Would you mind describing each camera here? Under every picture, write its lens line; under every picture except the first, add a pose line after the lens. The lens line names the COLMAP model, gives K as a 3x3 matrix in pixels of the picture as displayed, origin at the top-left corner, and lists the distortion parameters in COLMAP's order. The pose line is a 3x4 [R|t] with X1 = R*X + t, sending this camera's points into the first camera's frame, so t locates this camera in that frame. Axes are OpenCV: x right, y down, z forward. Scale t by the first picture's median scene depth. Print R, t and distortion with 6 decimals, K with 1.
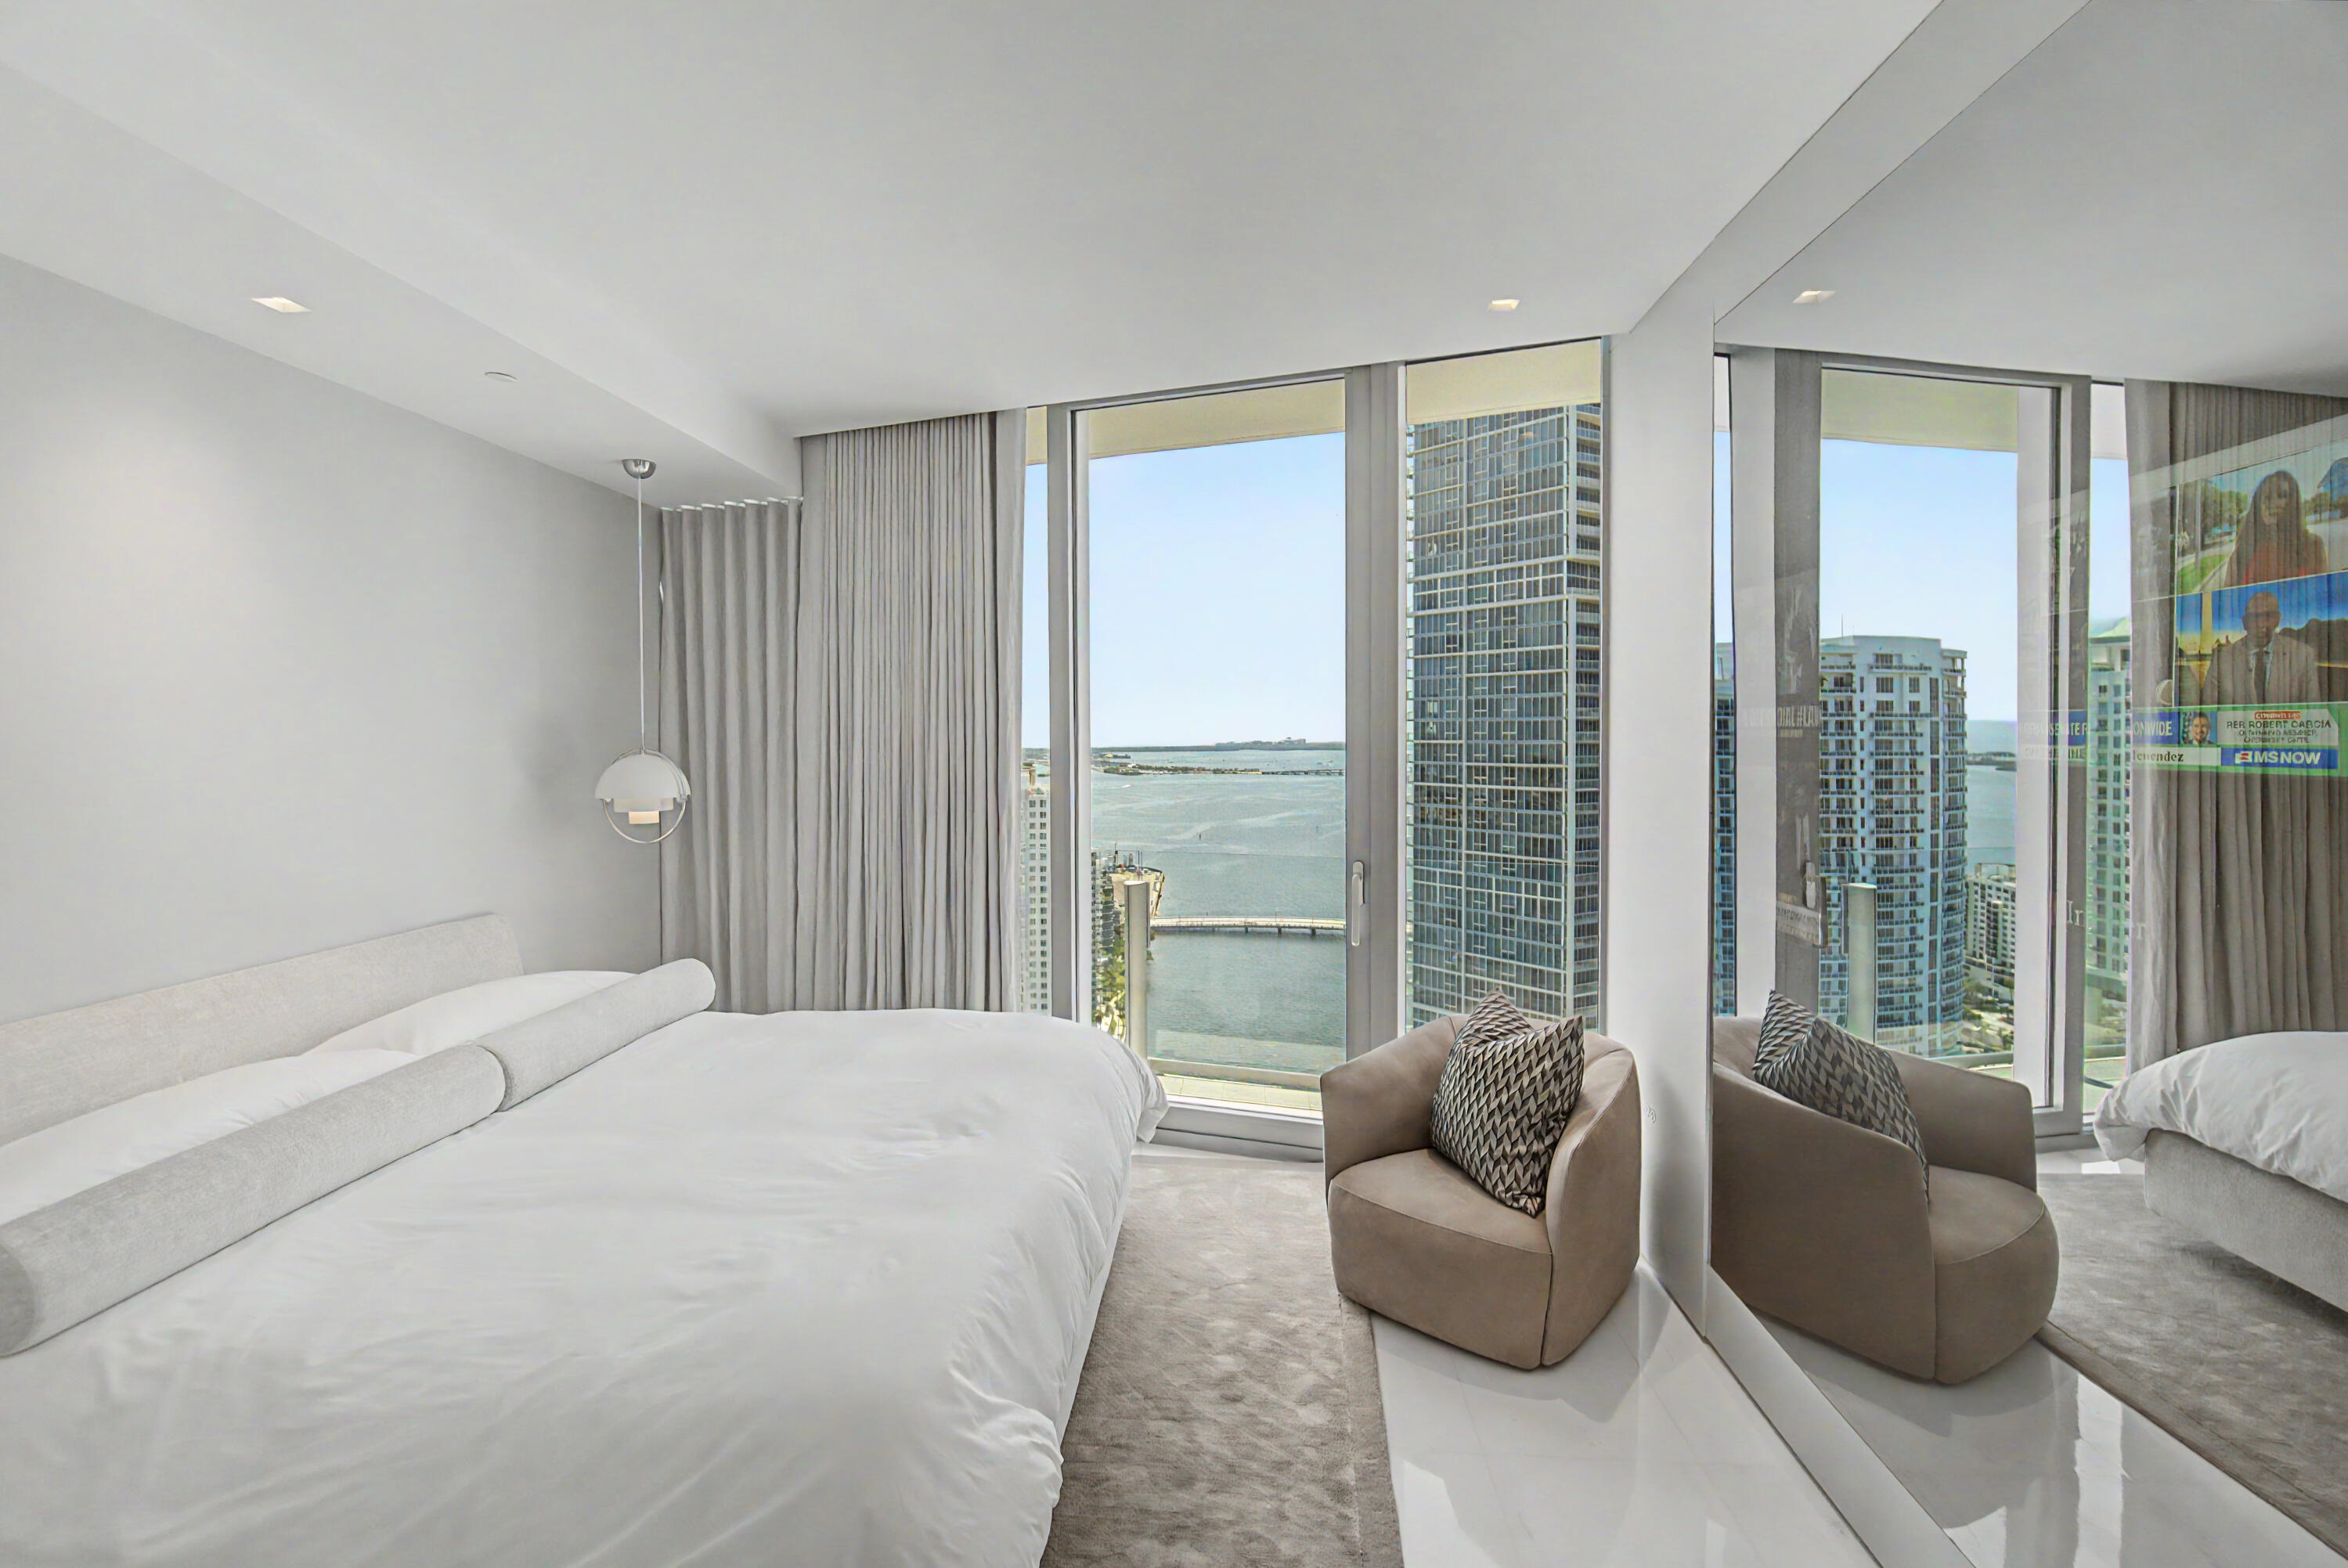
lens RADIAL K [[1035.0, 0, 1175.4], [0, 1035.0, 766.9], [0, 0, 1]] dist [0.000316, 0.001518]
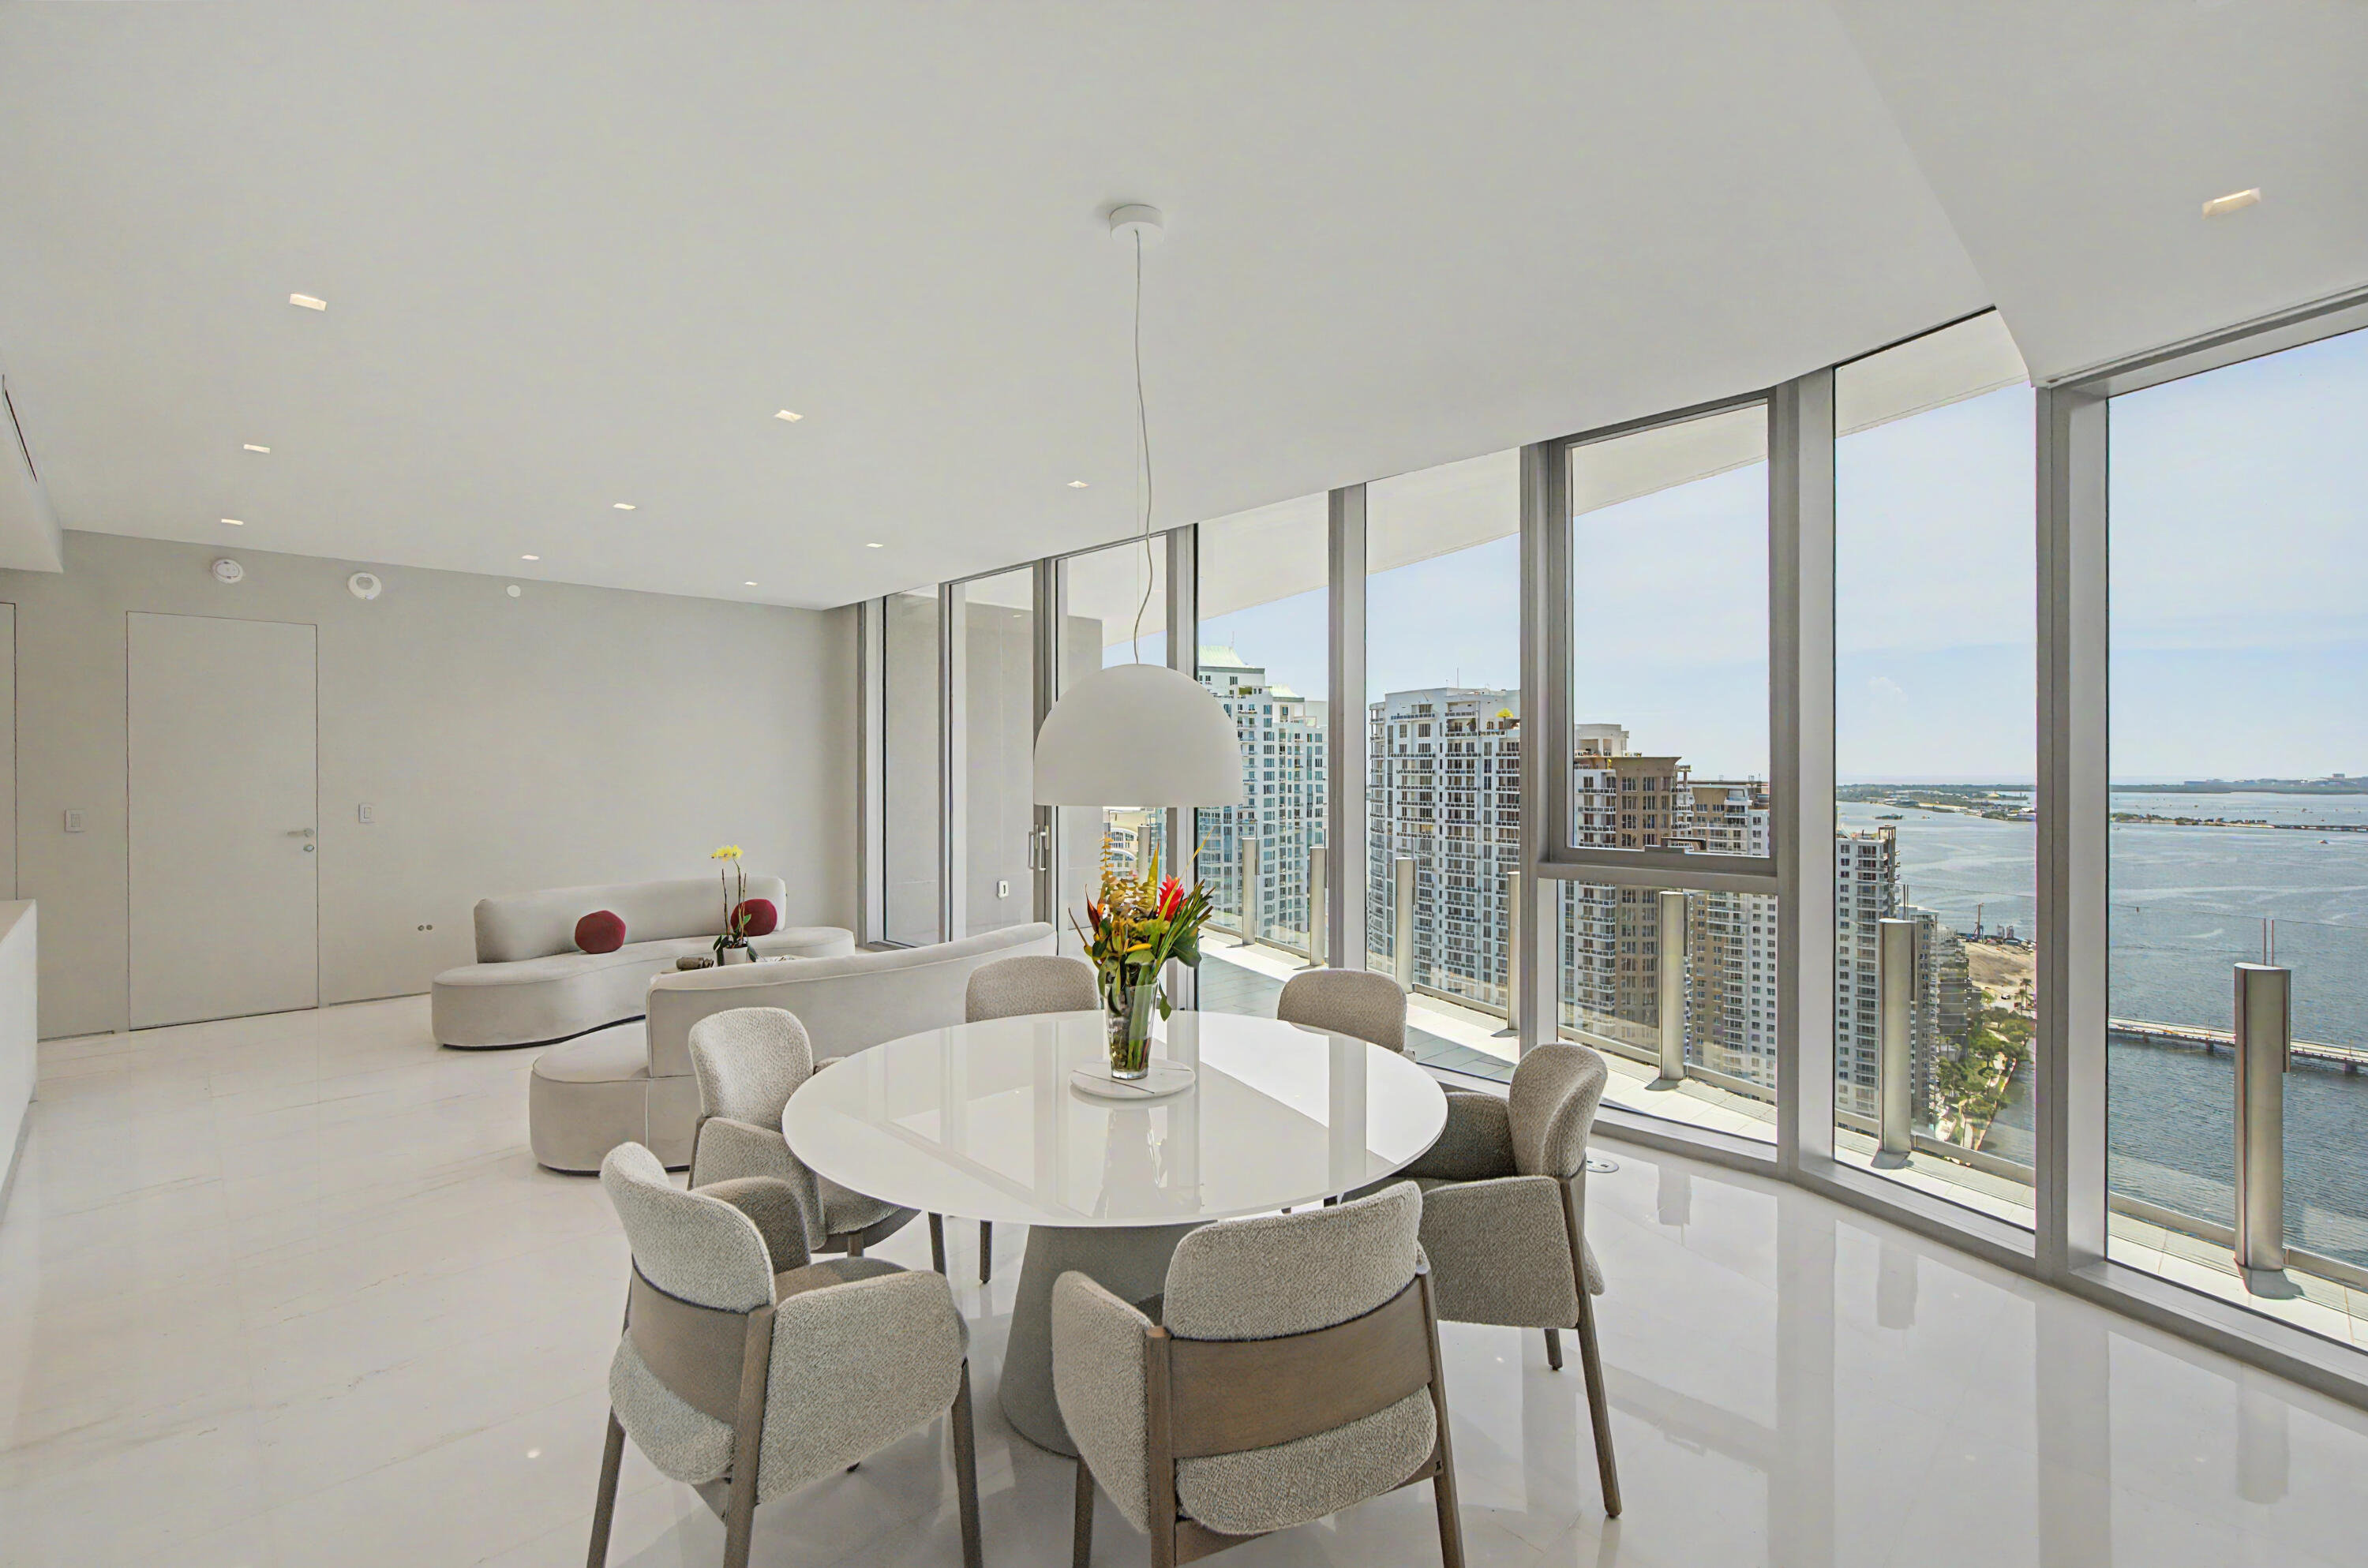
lens RADIAL K [[1081.7, 0, 1206.8], [0, 1081.7, 790.5], [0, 0, 1]] dist [0.015578, 0.002609]
pose [[0.764623, 0.017575, -0.644238, 3.169683], [-0.023689, 0.999719, -0.000844, 0.059584], [0.644042, 0.015907, 0.764825, -1.096961]]
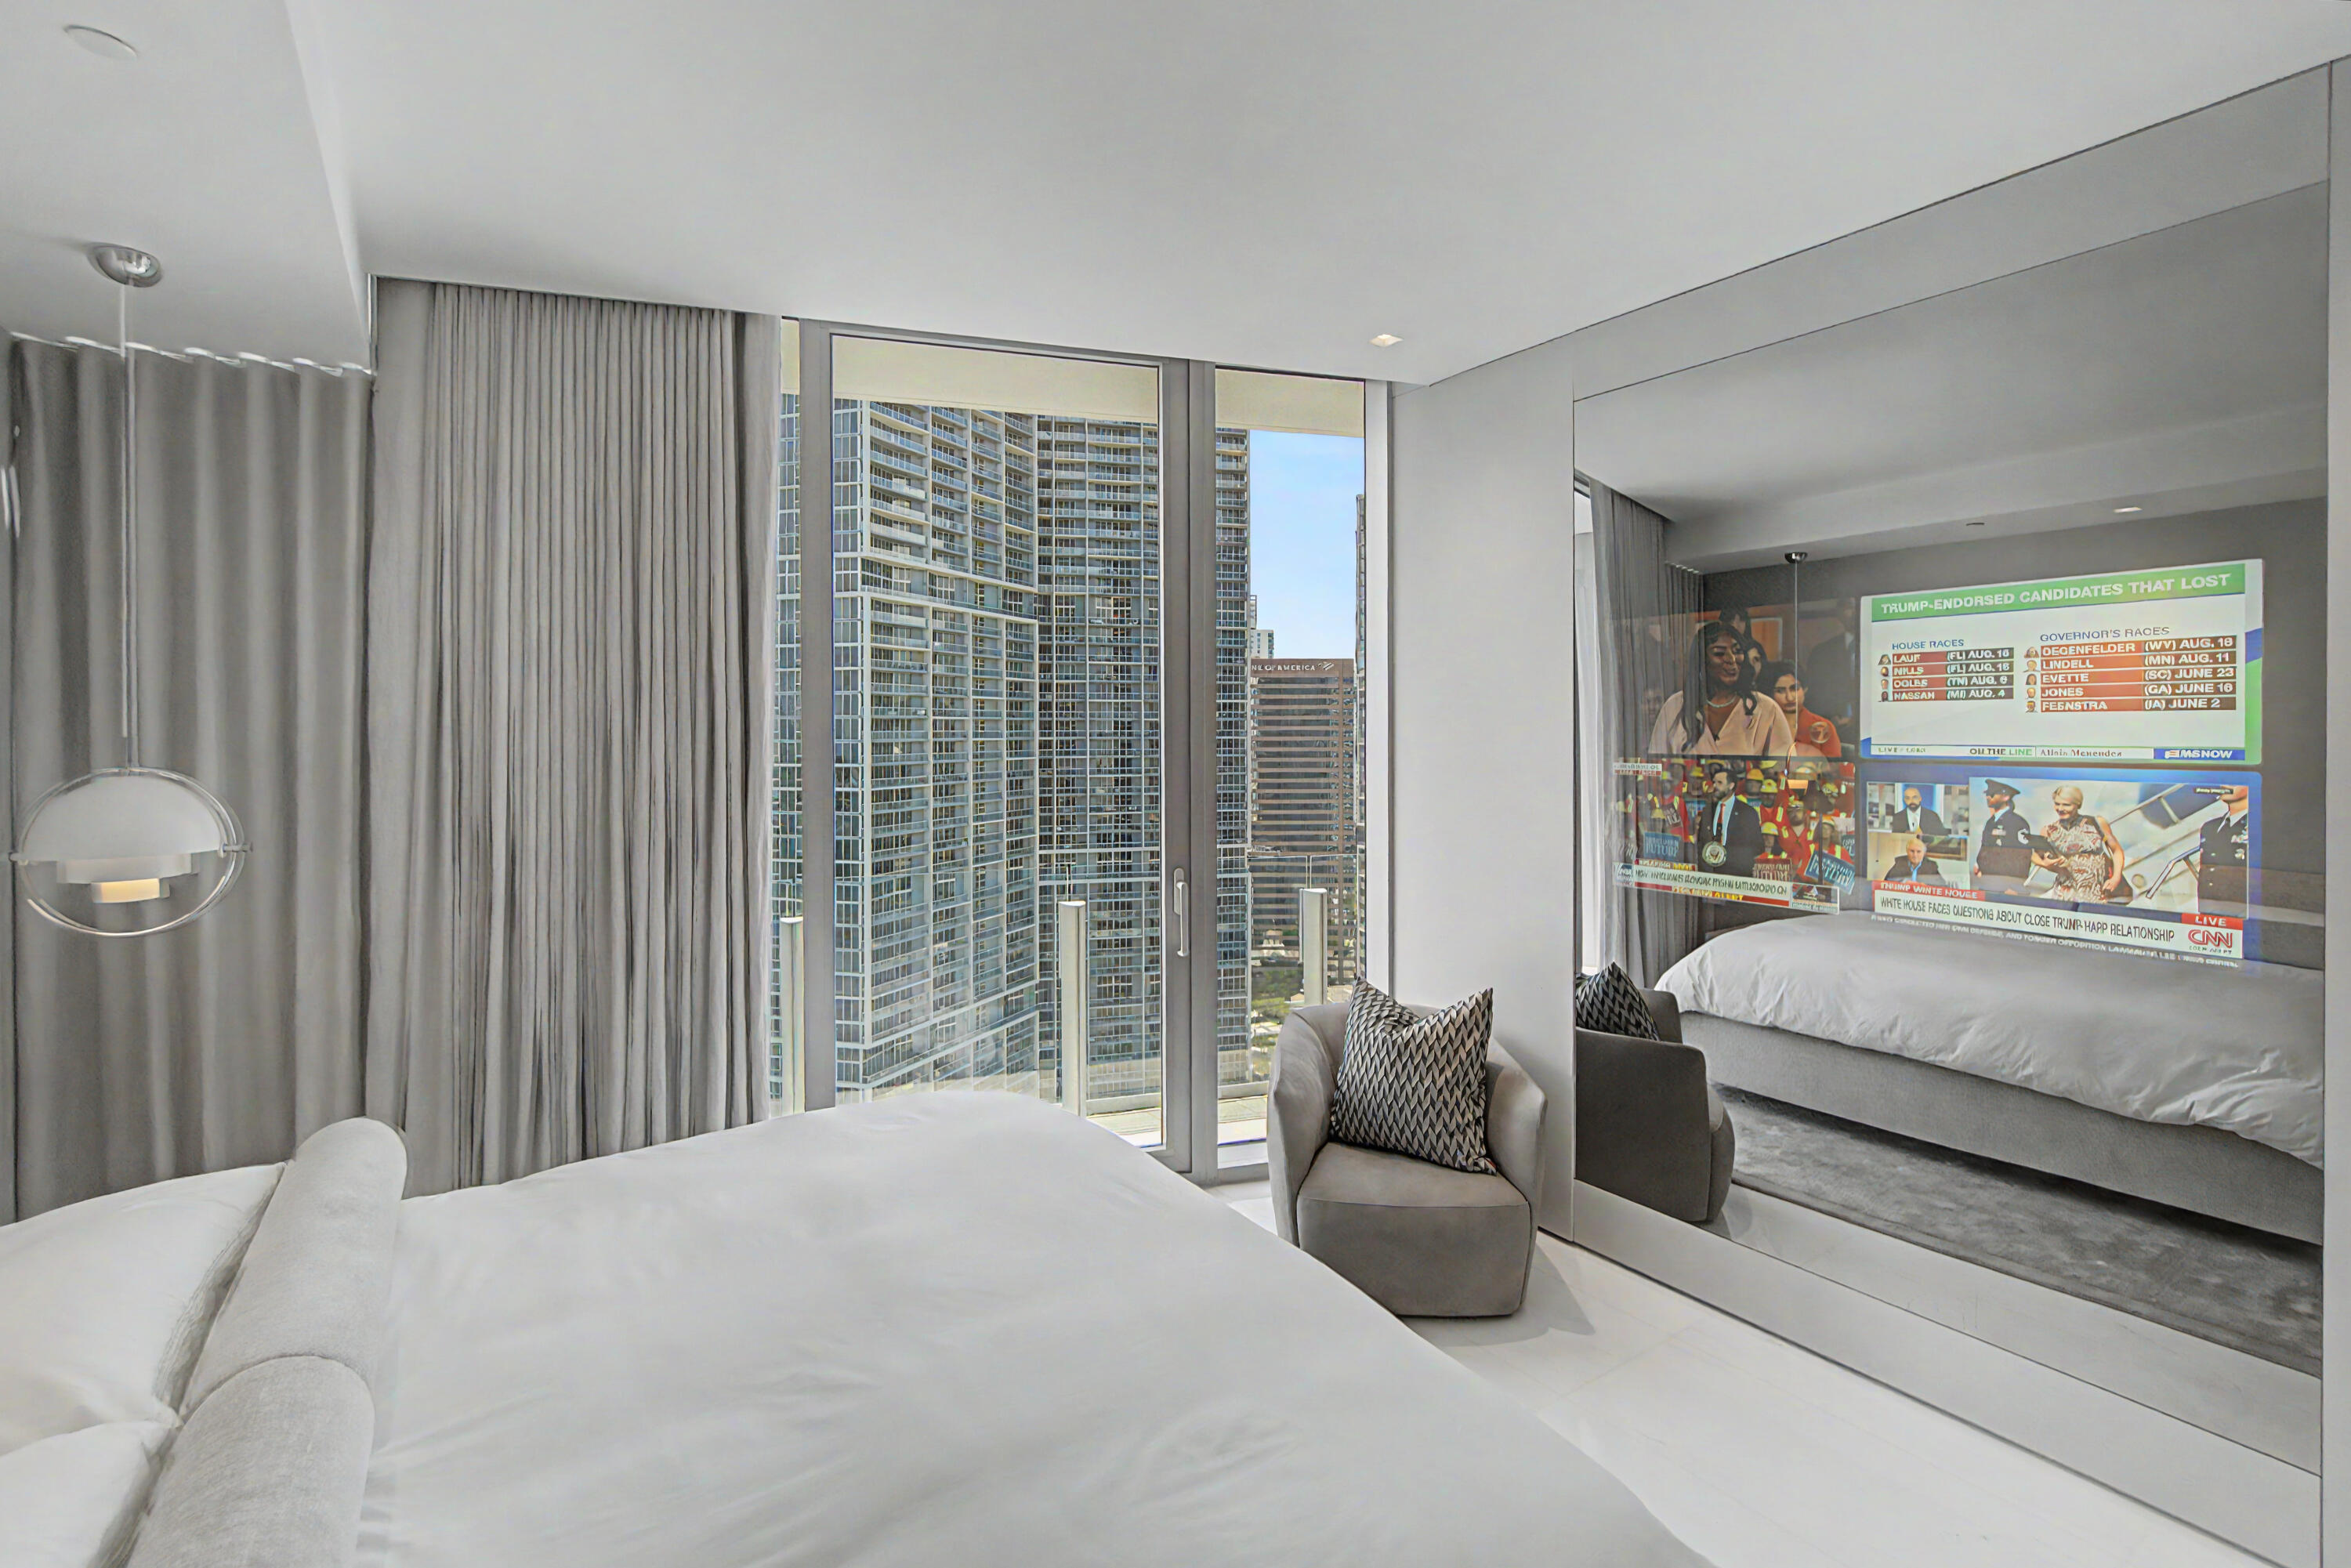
lens RADIAL K [[1074.0, 0, 1187.5], [0, 1074.0, 739.2], [0, 0, 1]] dist [0.015578, 0.002609]
pose [[0.785423, -0.001609, 0.618958, -0.443544], [0.017555, 0.999652, -0.019678, -0.010804], [-0.618711, 0.026321, 0.785178, 0.201557]]
